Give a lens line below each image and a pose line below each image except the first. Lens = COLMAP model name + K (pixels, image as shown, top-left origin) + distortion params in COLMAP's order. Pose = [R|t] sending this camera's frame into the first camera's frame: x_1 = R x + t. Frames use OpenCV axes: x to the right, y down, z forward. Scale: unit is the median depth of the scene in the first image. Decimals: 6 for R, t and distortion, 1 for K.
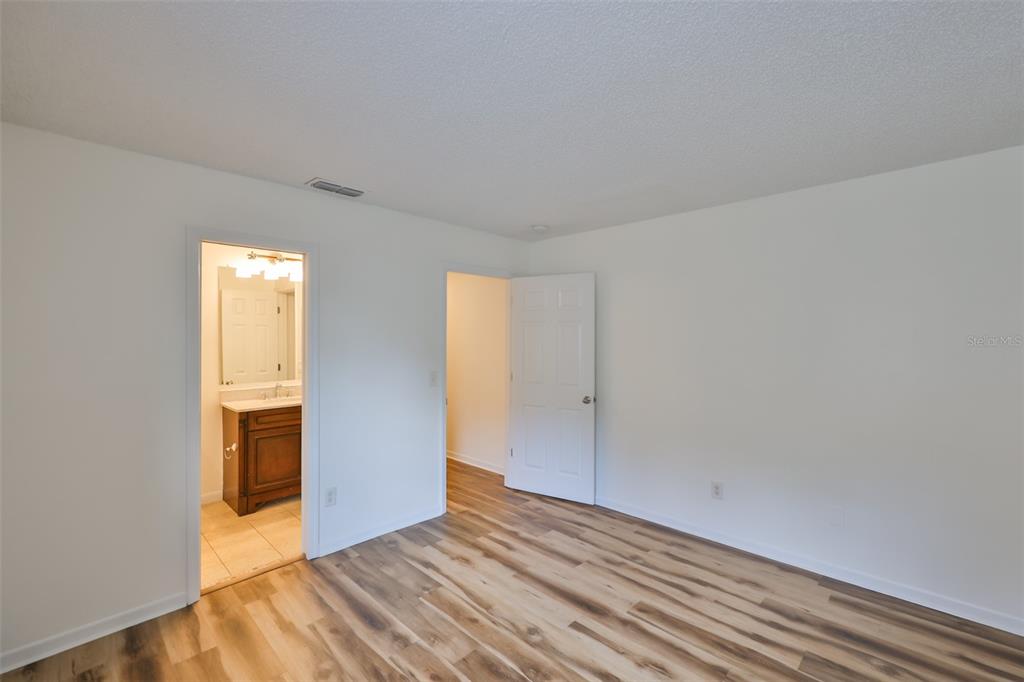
lens RADIAL K [[449.8, 0, 518.7], [0, 449.8, 336.9], [0, 0, 1]] dist [-0.000139, -0.000348]
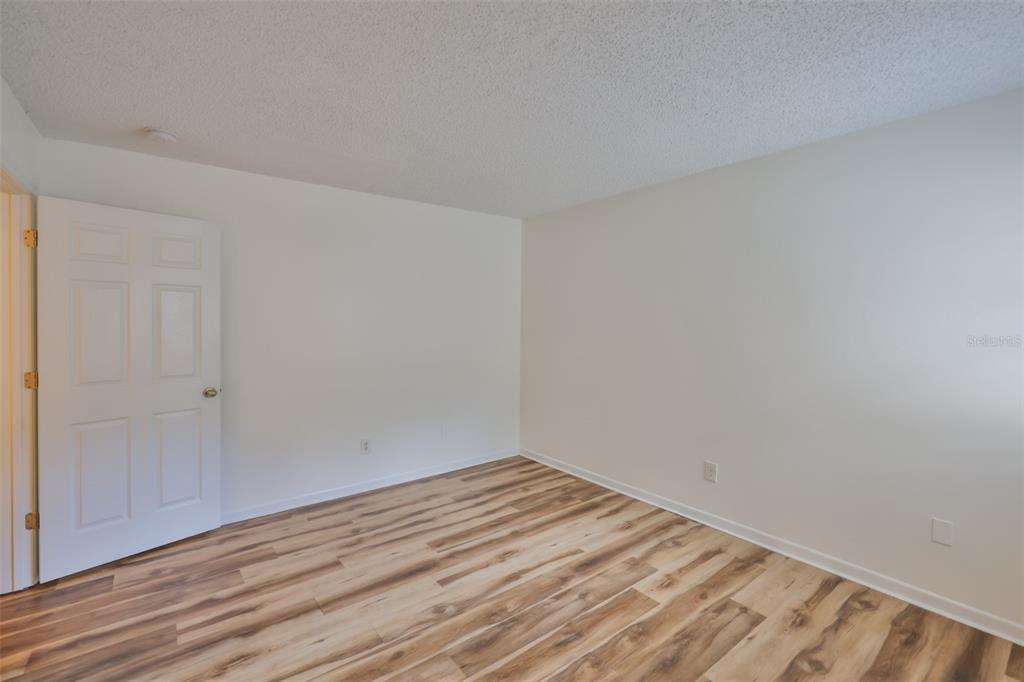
lens RADIAL K [[449.8, 0, 509.3], [0, 449.8, 342.8], [0, 0, 1]] dist [-0.000139, -0.000348]
pose [[0.136233, -0.053342, 0.989240, -0.737292], [-0.004901, 0.998501, 0.054517, 0.035050], [-0.990665, -0.012275, 0.135767, 0.631032]]
